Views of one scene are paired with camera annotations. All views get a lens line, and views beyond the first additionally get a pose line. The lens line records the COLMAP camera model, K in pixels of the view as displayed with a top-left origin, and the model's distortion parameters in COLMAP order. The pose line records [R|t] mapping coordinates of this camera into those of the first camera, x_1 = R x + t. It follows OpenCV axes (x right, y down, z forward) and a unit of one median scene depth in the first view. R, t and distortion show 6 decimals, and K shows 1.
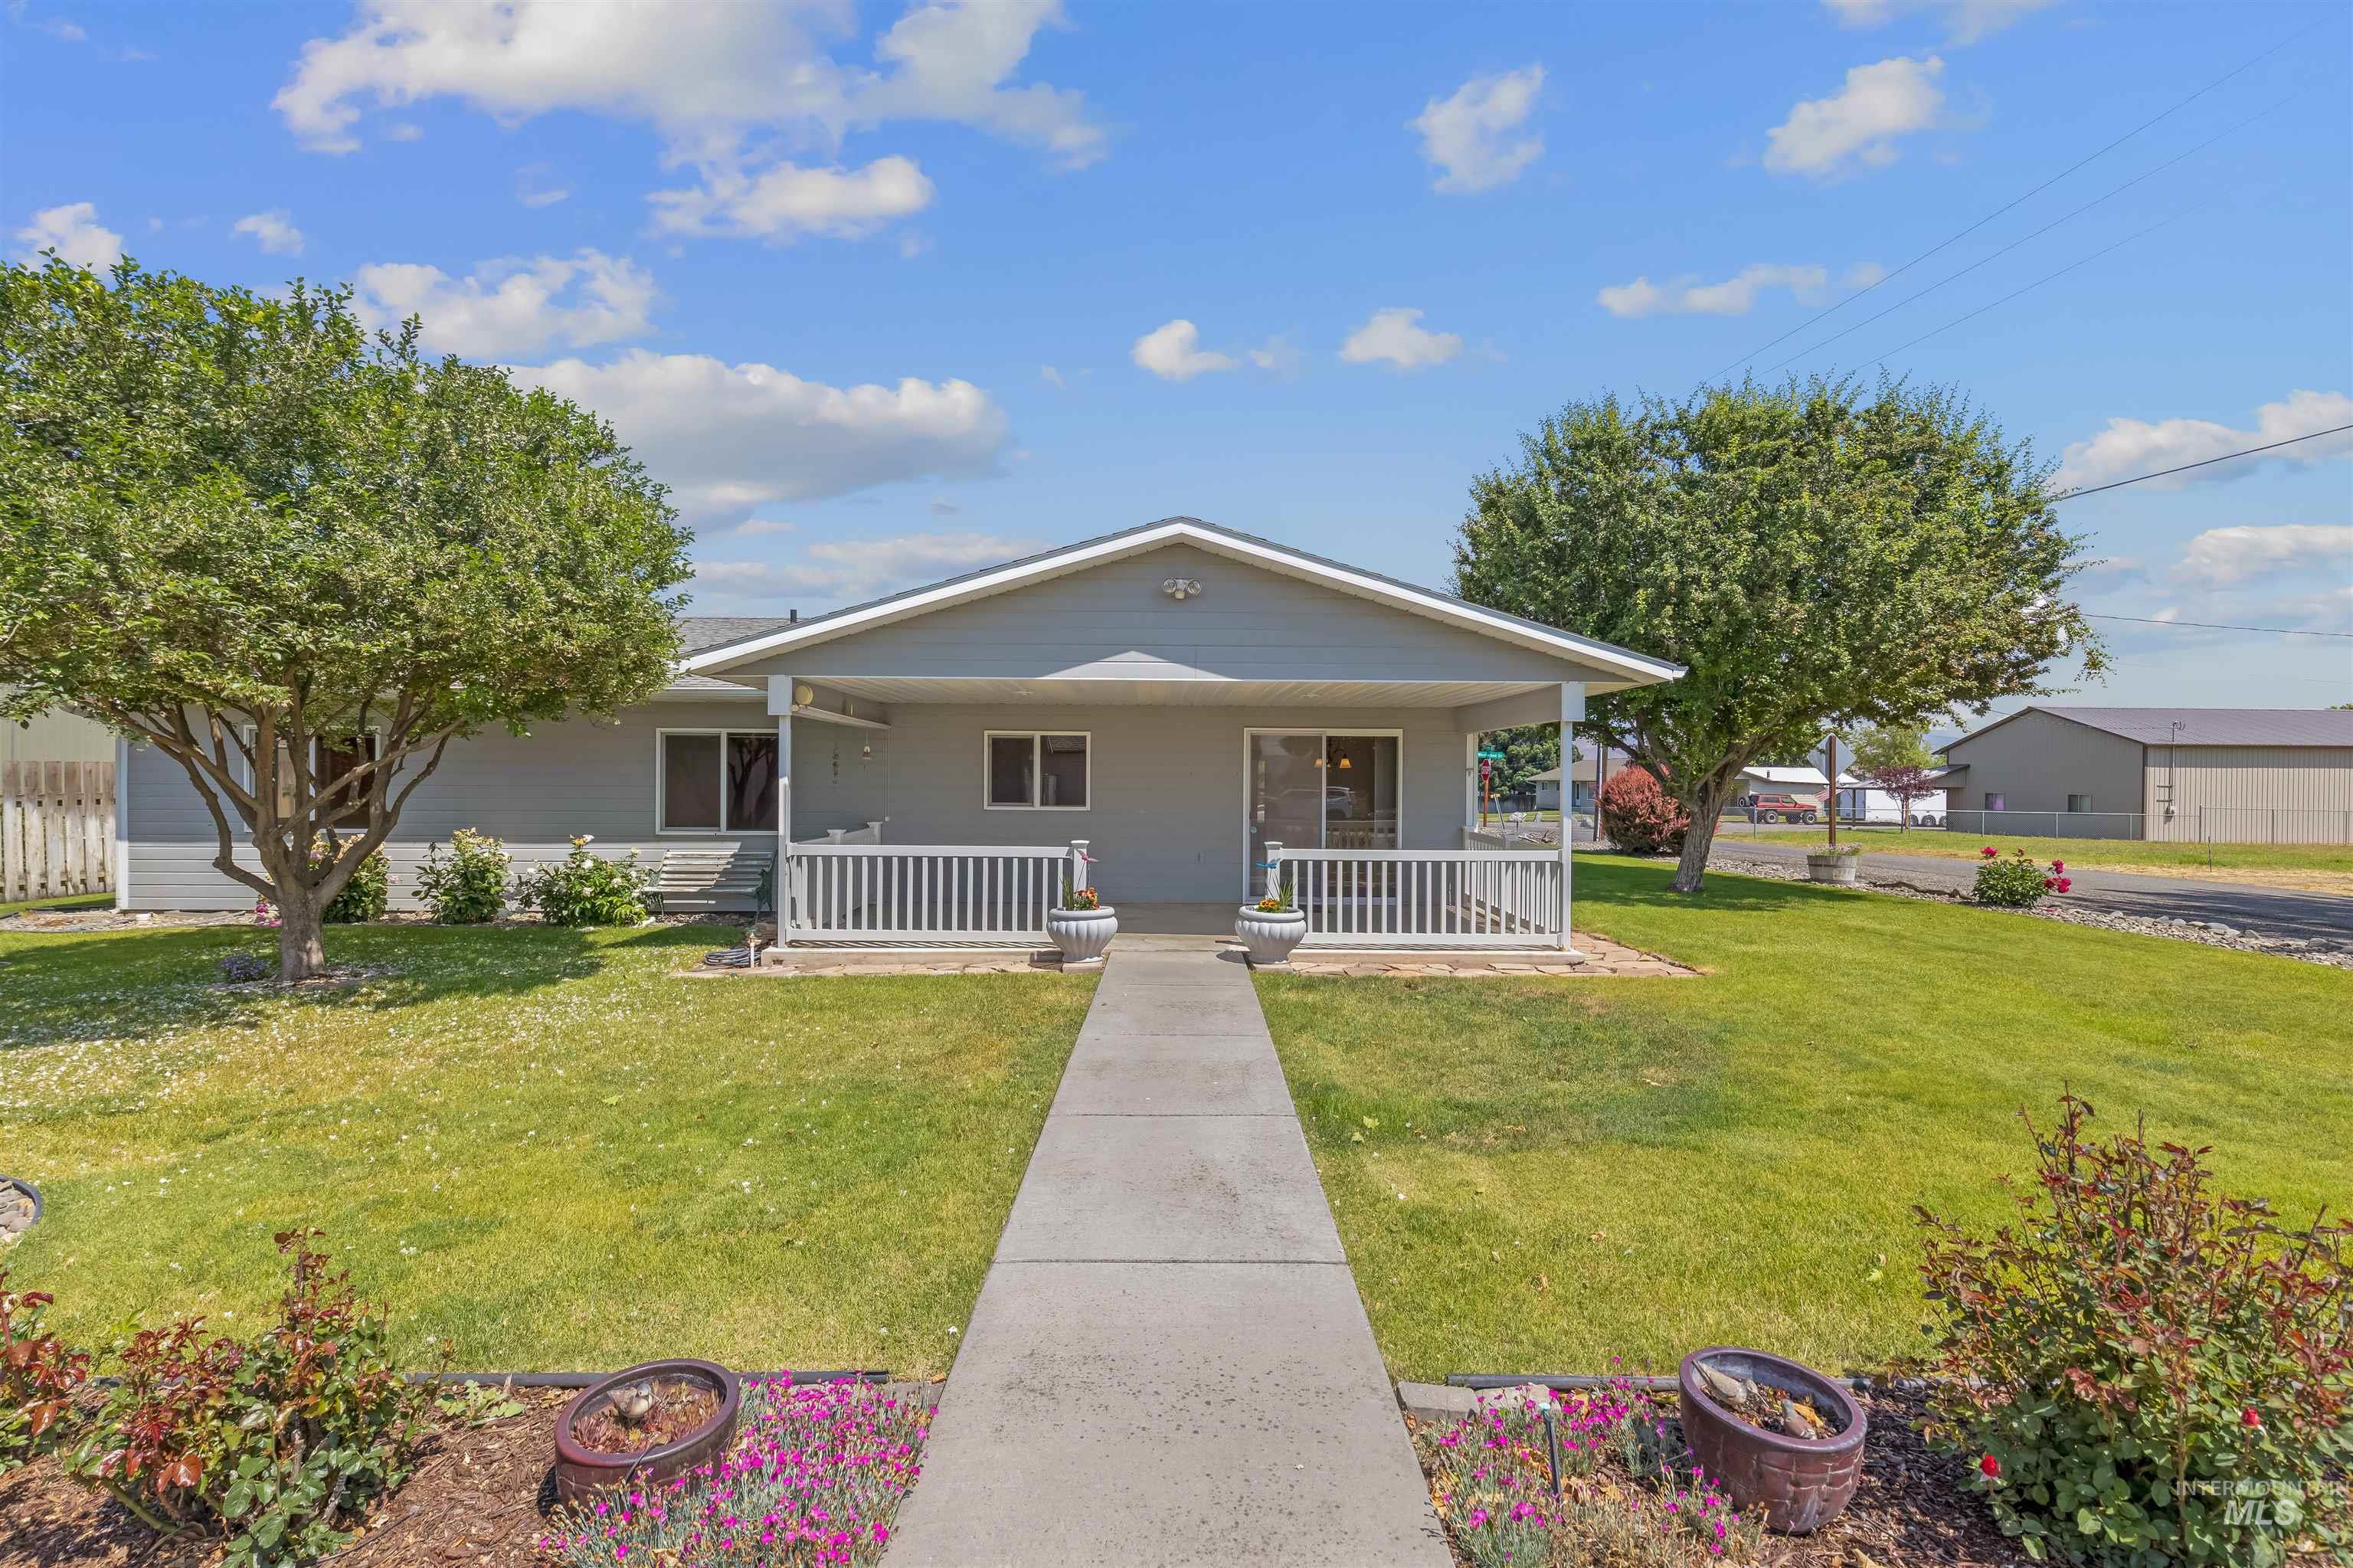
lens RADIAL K [[1054.3, 0, 1177.0], [0, 1054.3, 778.9], [0, 0, 1]] dist [-0.002051, 0.000243]
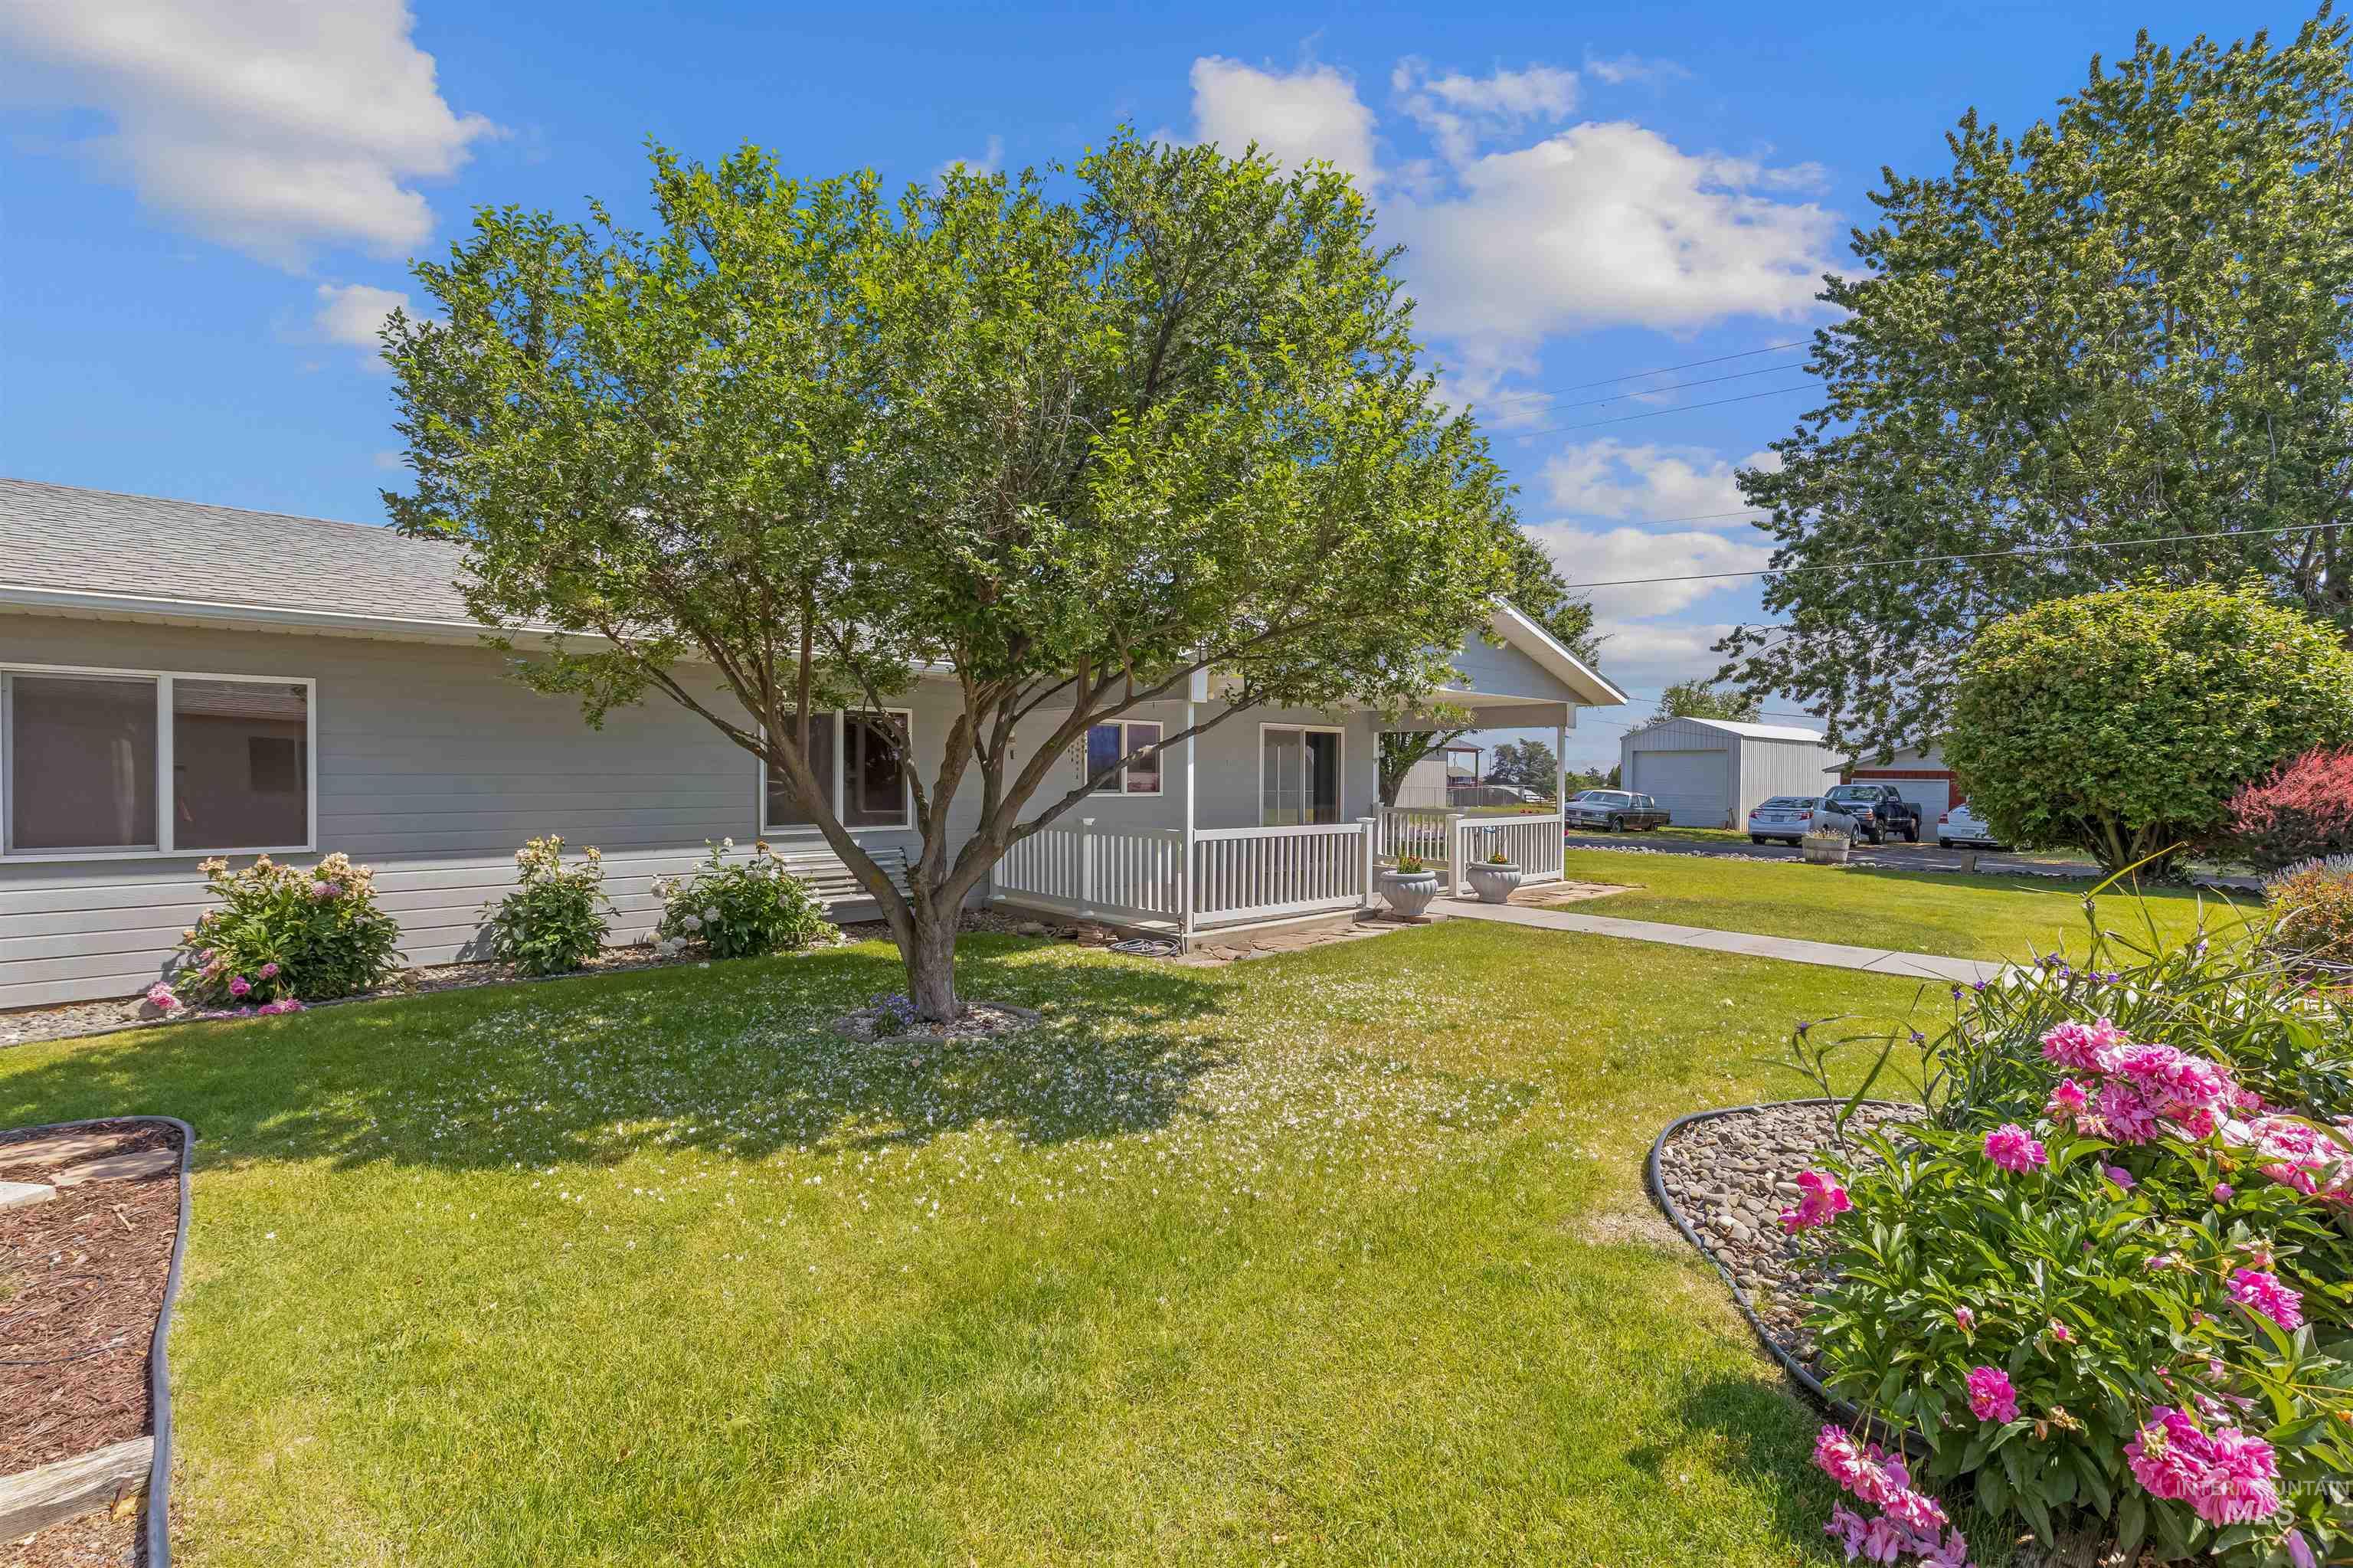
lens RADIAL K [[1054.3, 0, 1177.0], [0, 1054.3, 778.9], [0, 0, 1]] dist [-0.002051, 0.000243]
pose [[0.751554, -0.004090, 0.659659, -0.809609], [0.001765, 0.999990, 0.004190, 0.007761], [-0.659669, -0.001984, 0.751554, 0.193512]]
